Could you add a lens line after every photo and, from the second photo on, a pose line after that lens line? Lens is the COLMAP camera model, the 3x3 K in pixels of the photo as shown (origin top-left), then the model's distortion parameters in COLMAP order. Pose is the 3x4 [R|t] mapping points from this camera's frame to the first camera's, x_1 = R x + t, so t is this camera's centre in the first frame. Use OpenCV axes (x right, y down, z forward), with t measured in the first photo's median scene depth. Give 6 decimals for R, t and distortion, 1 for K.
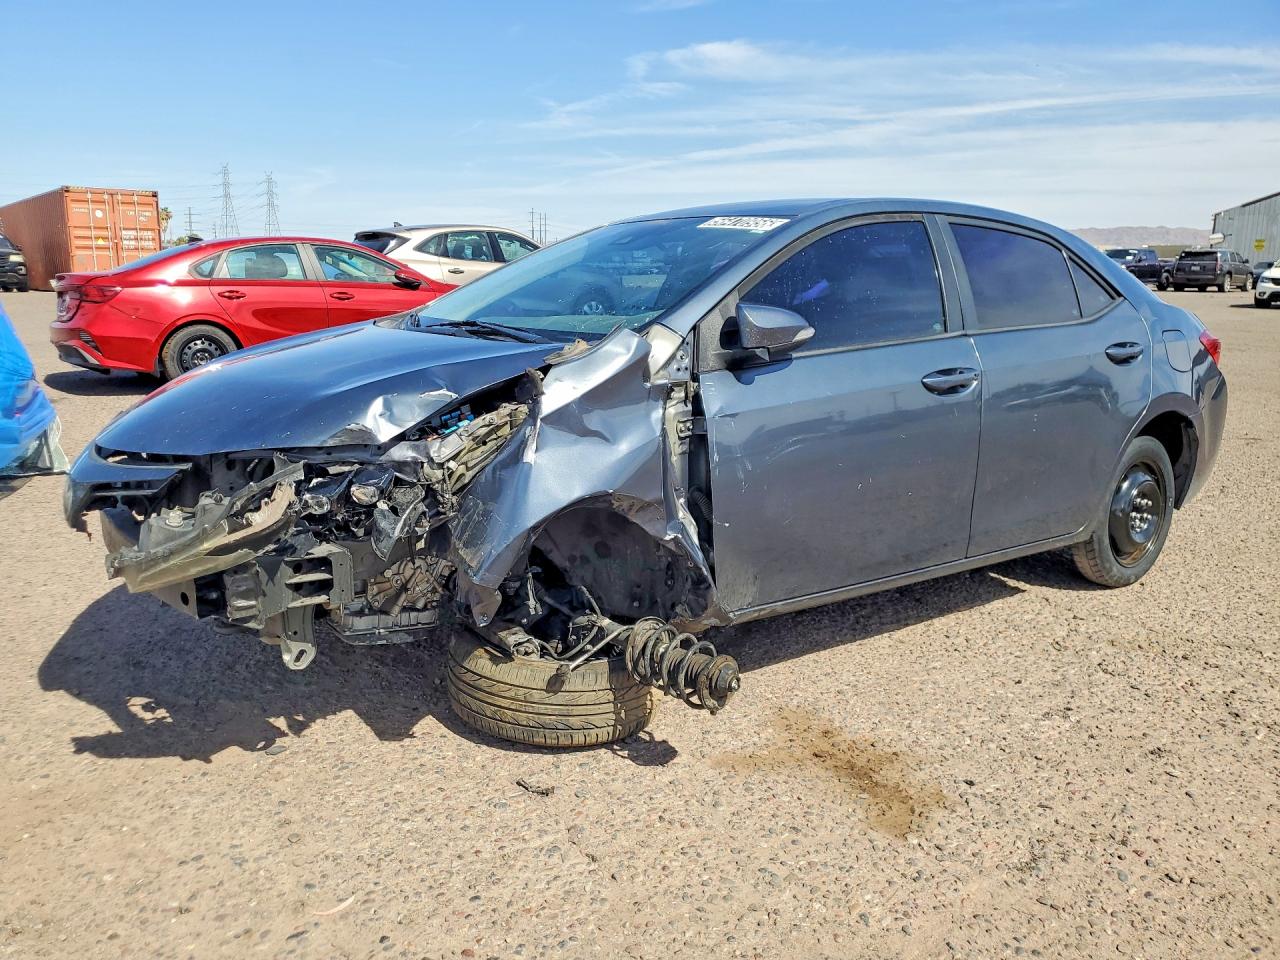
lens RADIAL K [[999.2, 0, 628.9], [0, 999.2, 486.8], [0, 0, 1]] dist [0.027475, -0.008128]
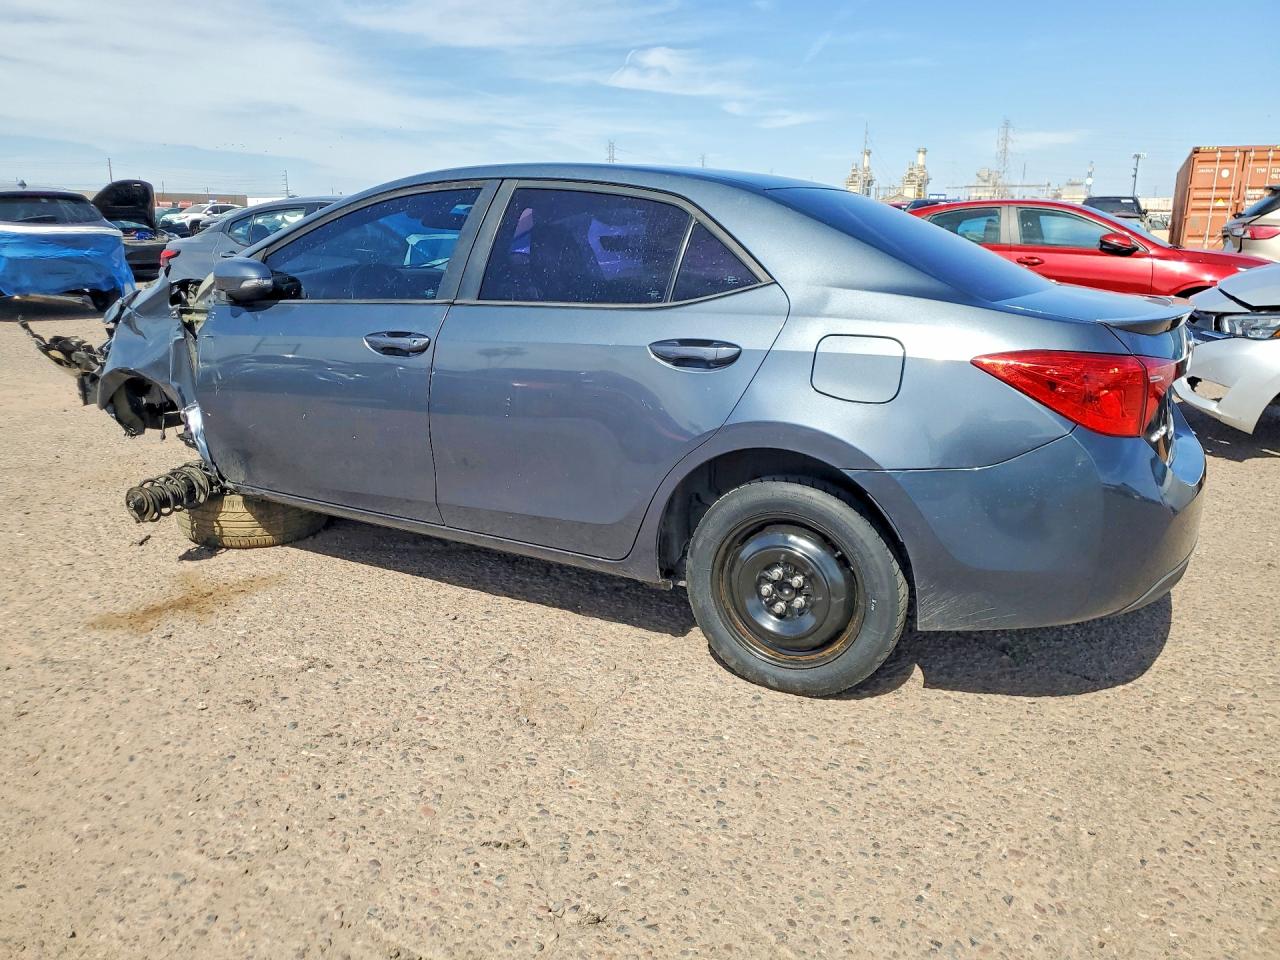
lens RADIAL K [[999.2, 0, 628.9], [0, 999.2, 486.8], [0, 0, 1]] dist [0.027475, -0.008128]
pose [[0.408150, 0.226042, -0.884488, 0.174187], [-0.194039, 0.968203, 0.157897, -0.021829], [0.892055, 0.107179, 0.439033, 0.097352]]
